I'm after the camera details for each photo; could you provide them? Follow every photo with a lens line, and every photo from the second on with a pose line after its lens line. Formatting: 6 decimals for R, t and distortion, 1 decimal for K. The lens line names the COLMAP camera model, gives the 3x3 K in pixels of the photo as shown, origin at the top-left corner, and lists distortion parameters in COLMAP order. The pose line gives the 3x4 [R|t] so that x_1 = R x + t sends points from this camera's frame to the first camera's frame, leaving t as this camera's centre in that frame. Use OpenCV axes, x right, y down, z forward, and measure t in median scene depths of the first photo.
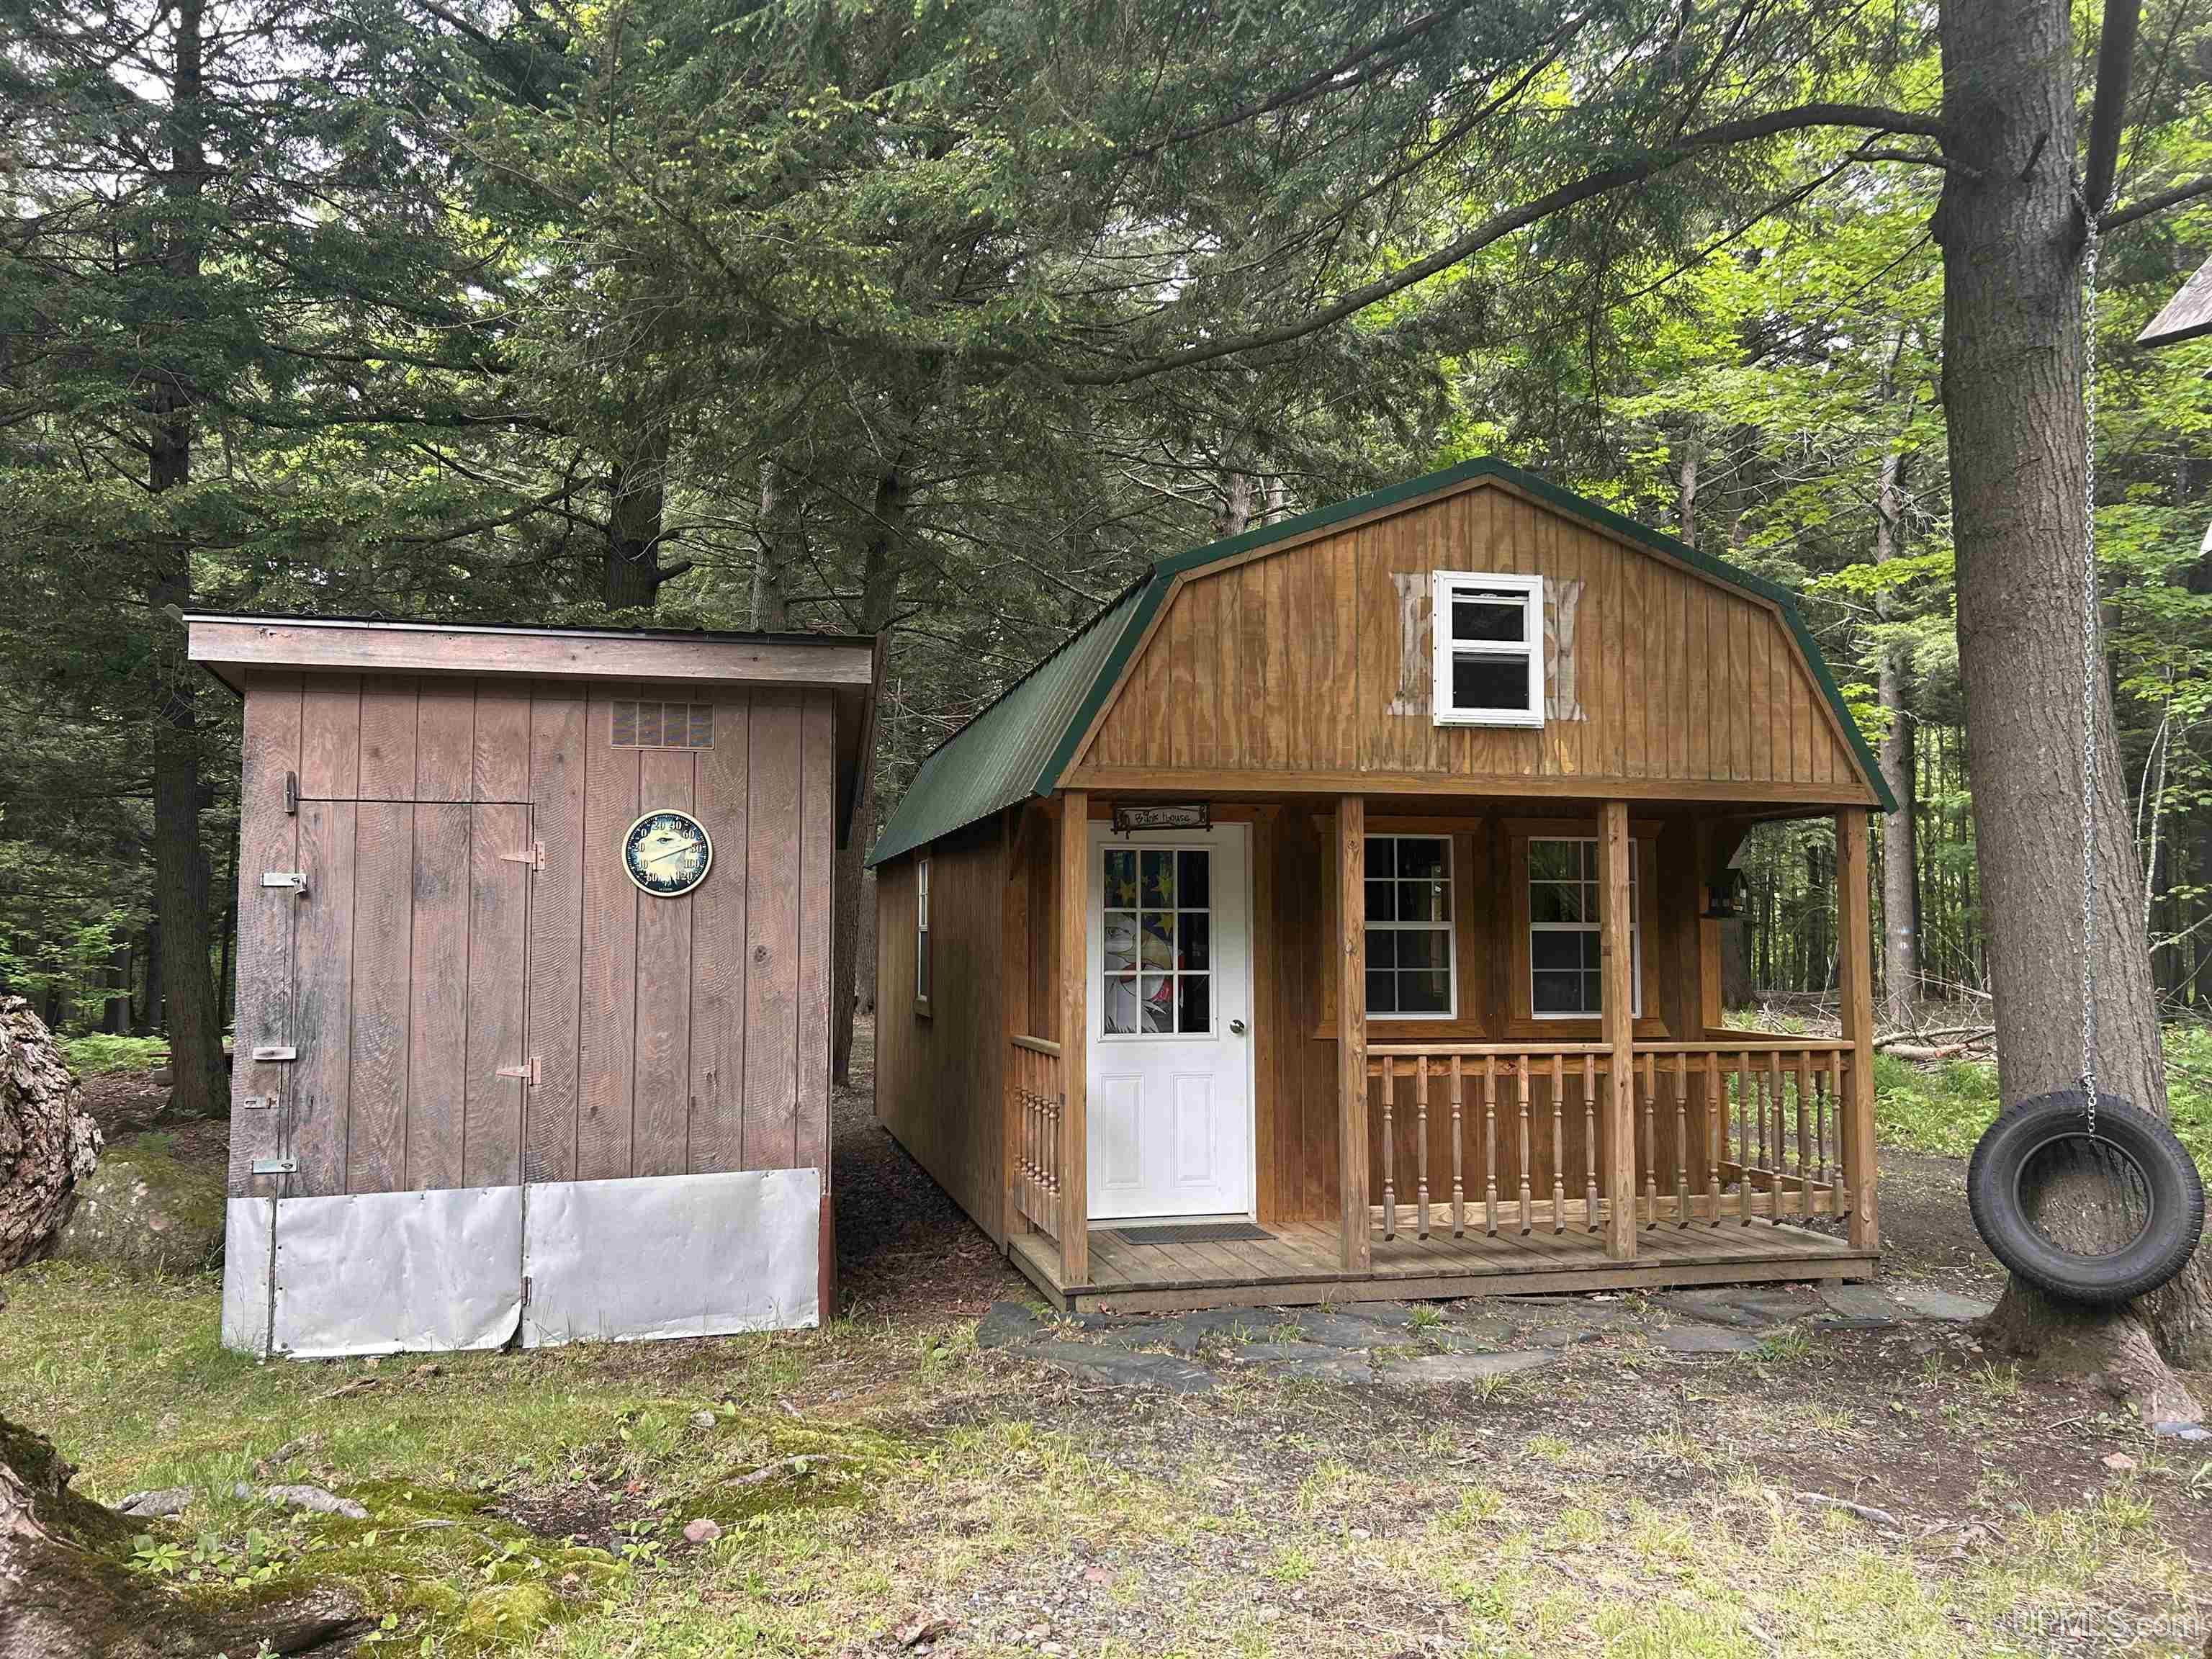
lens RADIAL K [[1690.8, 0, 1106.0], [0, 1690.8, 829.5], [0, 0, 1]] dist [0.005664, -0.002631]
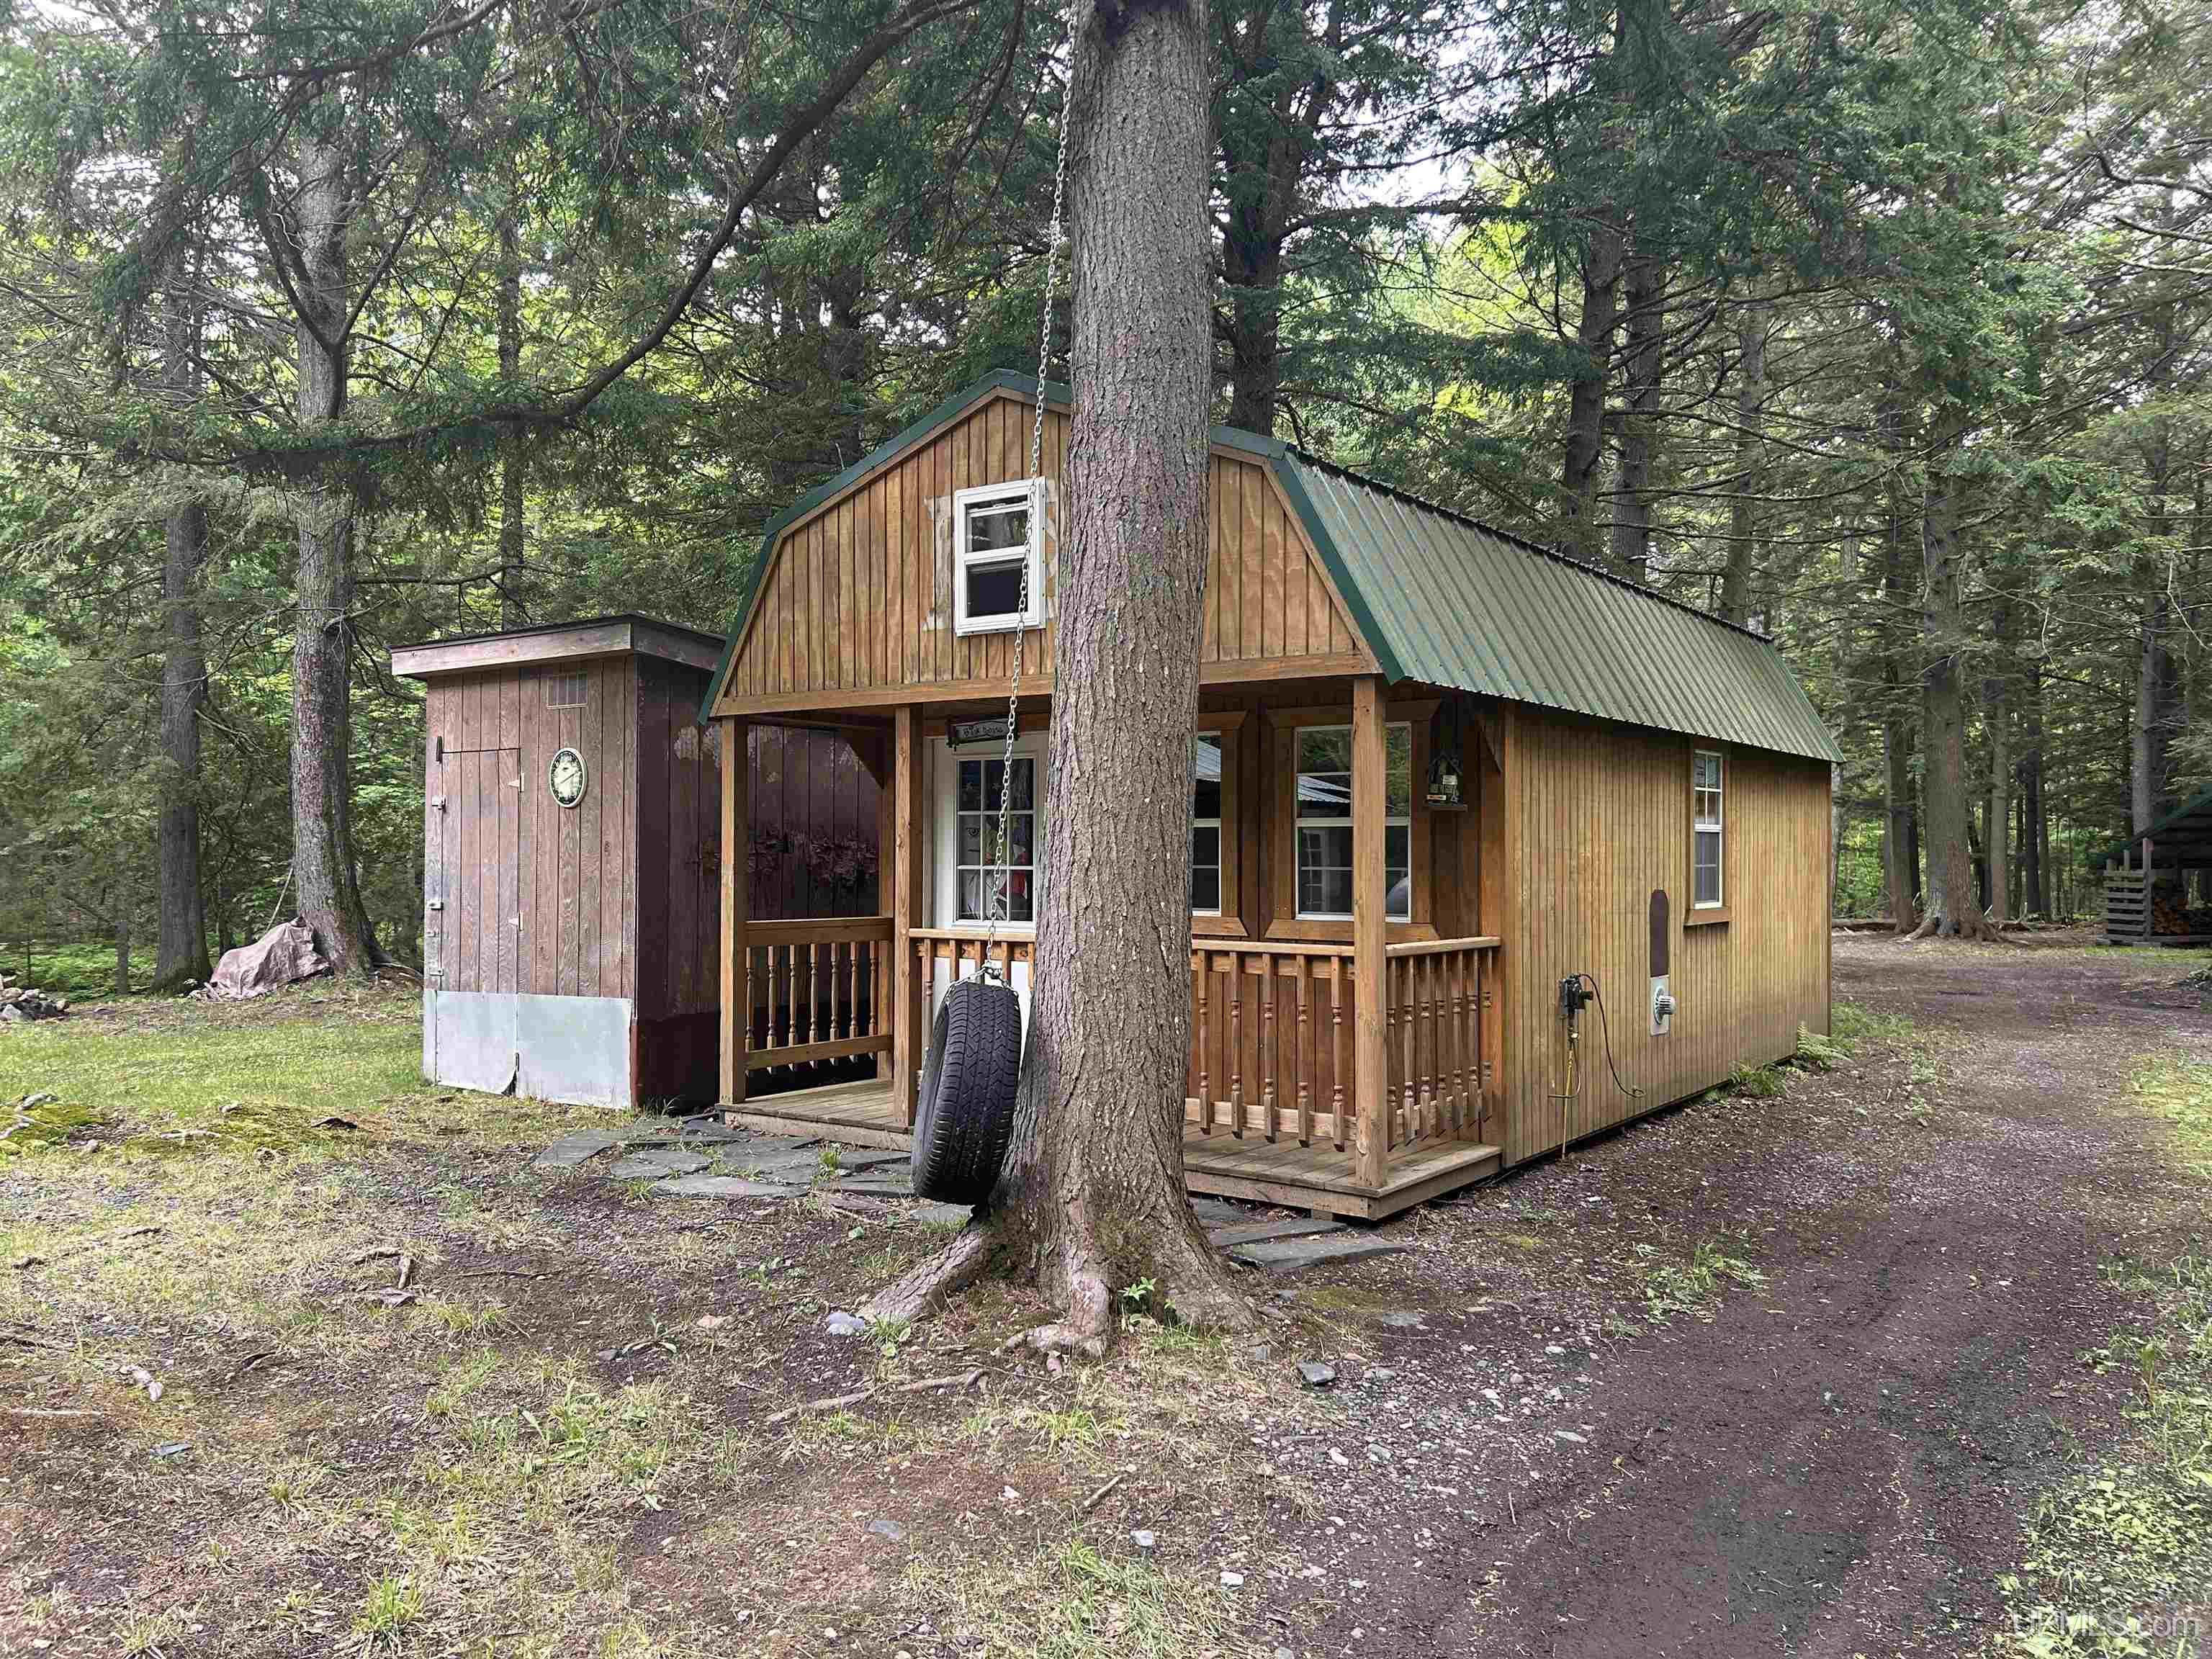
lens RADIAL K [[1658.8, 0, 1101.0], [0, 1658.8, 839.5], [0, 0, 1]] dist [0.114320, -0.216520]
pose [[0.671908, -0.005548, -0.740613, 1.036050], [0.044647, 0.998457, 0.033025, 0.037083], [0.739287, -0.055256, 0.671119, 0.345635]]
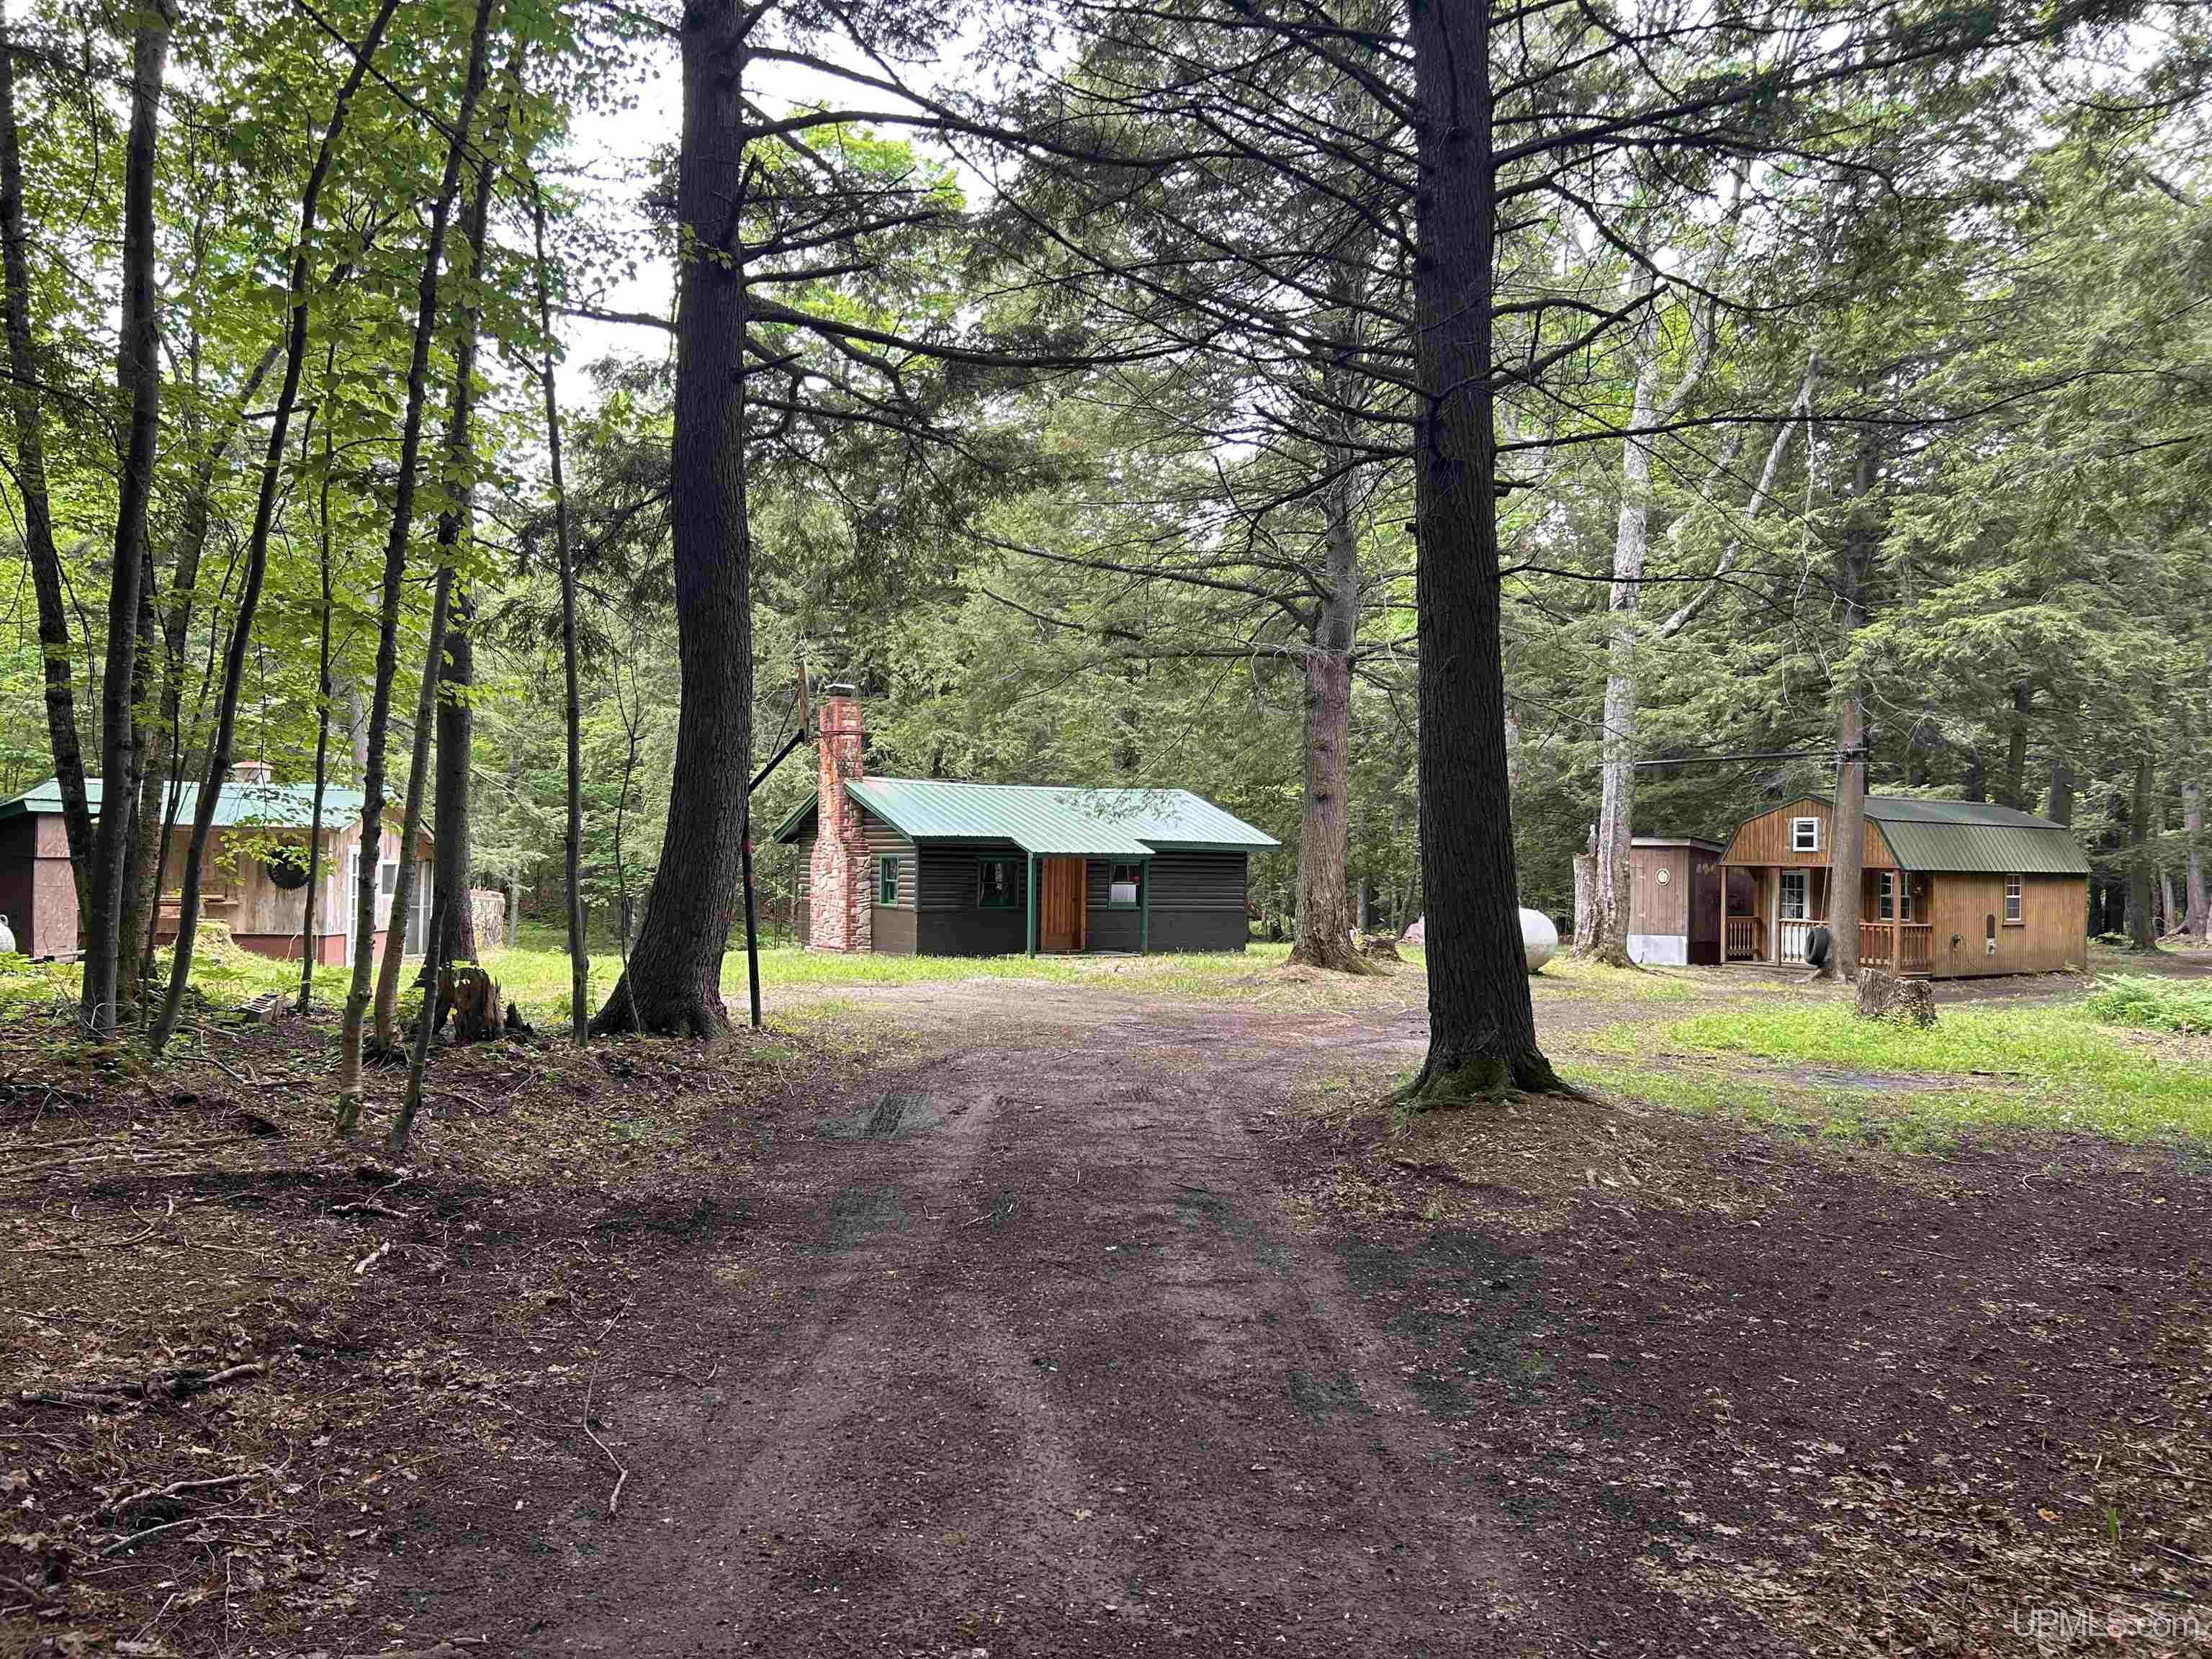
lens RADIAL K [[1690.8, 0, 1106.0], [0, 1690.8, 829.5], [0, 0, 1]] dist [0.005664, -0.002631]
pose [[0.410611, -0.007911, -0.911776, 3.619206], [0.040746, 0.999123, 0.009681, -0.240589], [0.910900, -0.041127, 0.410573, -2.594333]]
